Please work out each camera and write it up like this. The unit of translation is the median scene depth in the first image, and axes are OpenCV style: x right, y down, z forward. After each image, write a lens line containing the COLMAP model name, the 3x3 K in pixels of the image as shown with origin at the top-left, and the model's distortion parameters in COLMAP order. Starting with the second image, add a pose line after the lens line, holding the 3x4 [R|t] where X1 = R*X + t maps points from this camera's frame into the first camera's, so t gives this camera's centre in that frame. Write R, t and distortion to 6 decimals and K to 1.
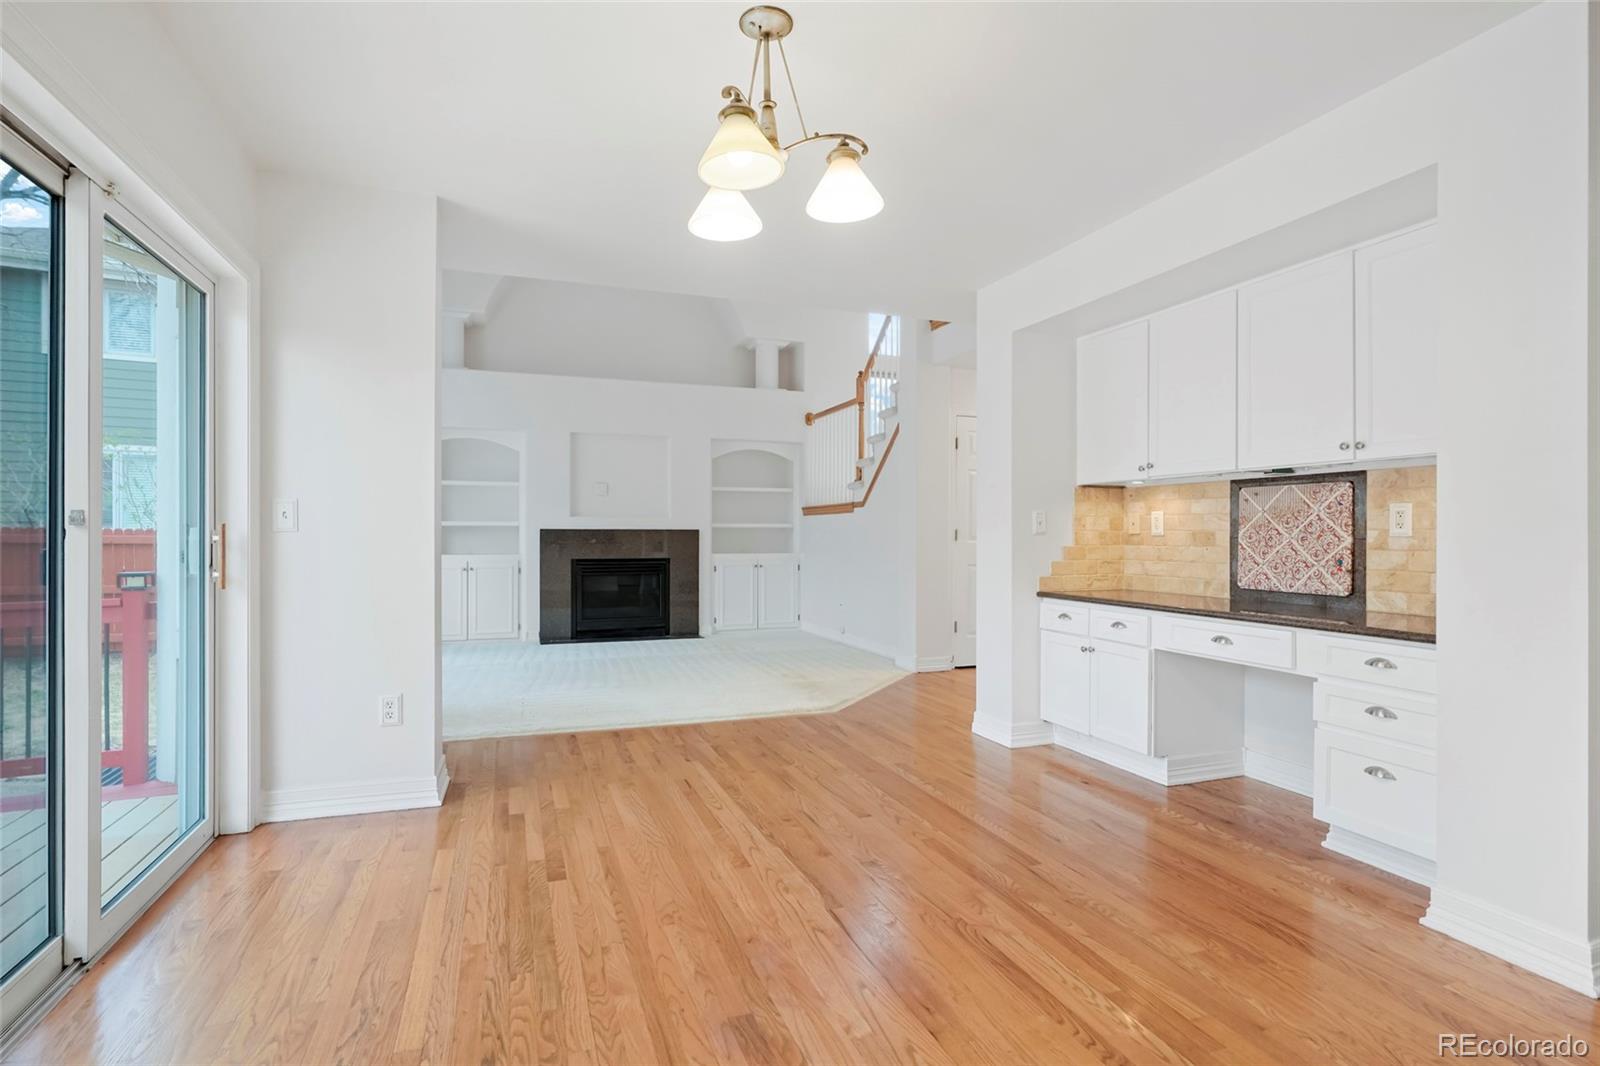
lens RADIAL K [[785.7, 0, 803.9], [0, 785.7, 528.3], [0, 0, 1]] dist [0.011210, 0.000450]
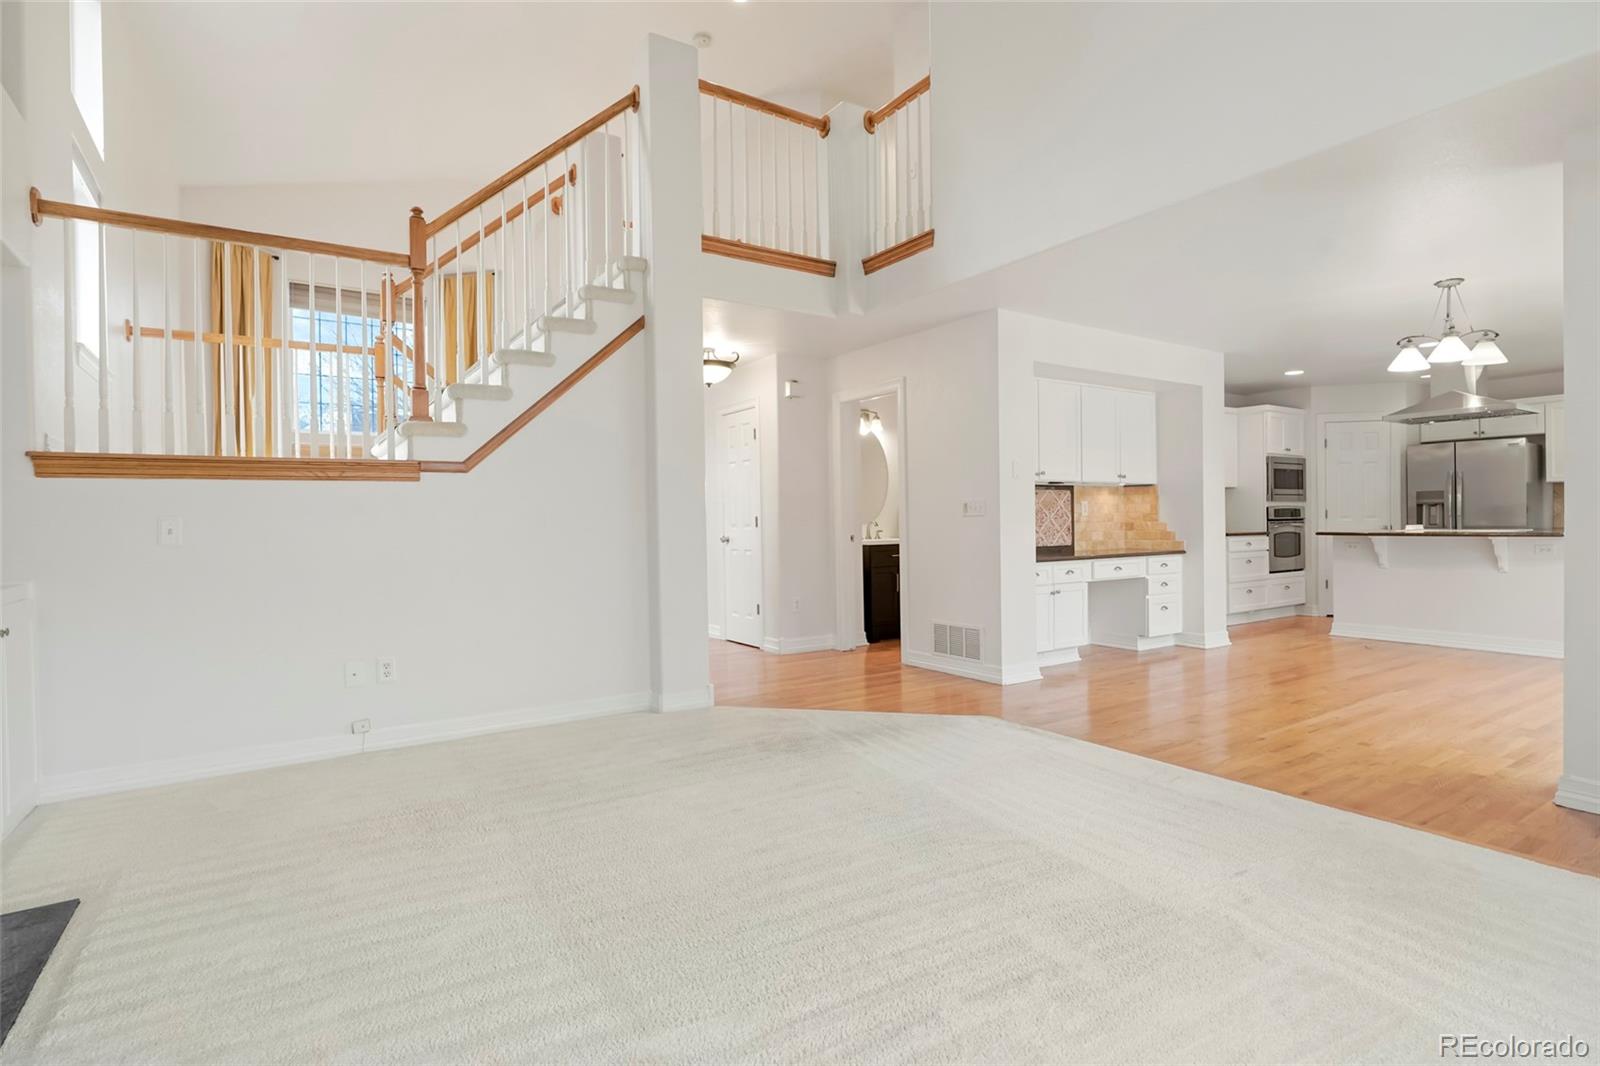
lens RADIAL K [[785.7, 0, 803.9], [0, 785.7, 528.3], [0, 0, 1]] dist [0.011210, 0.000450]
pose [[-0.207275, -0.007428, 0.978255, -1.141824], [0.006832, 0.999936, 0.009040, 0.017158], [-0.978259, 0.008557, -0.207211, 2.016781]]
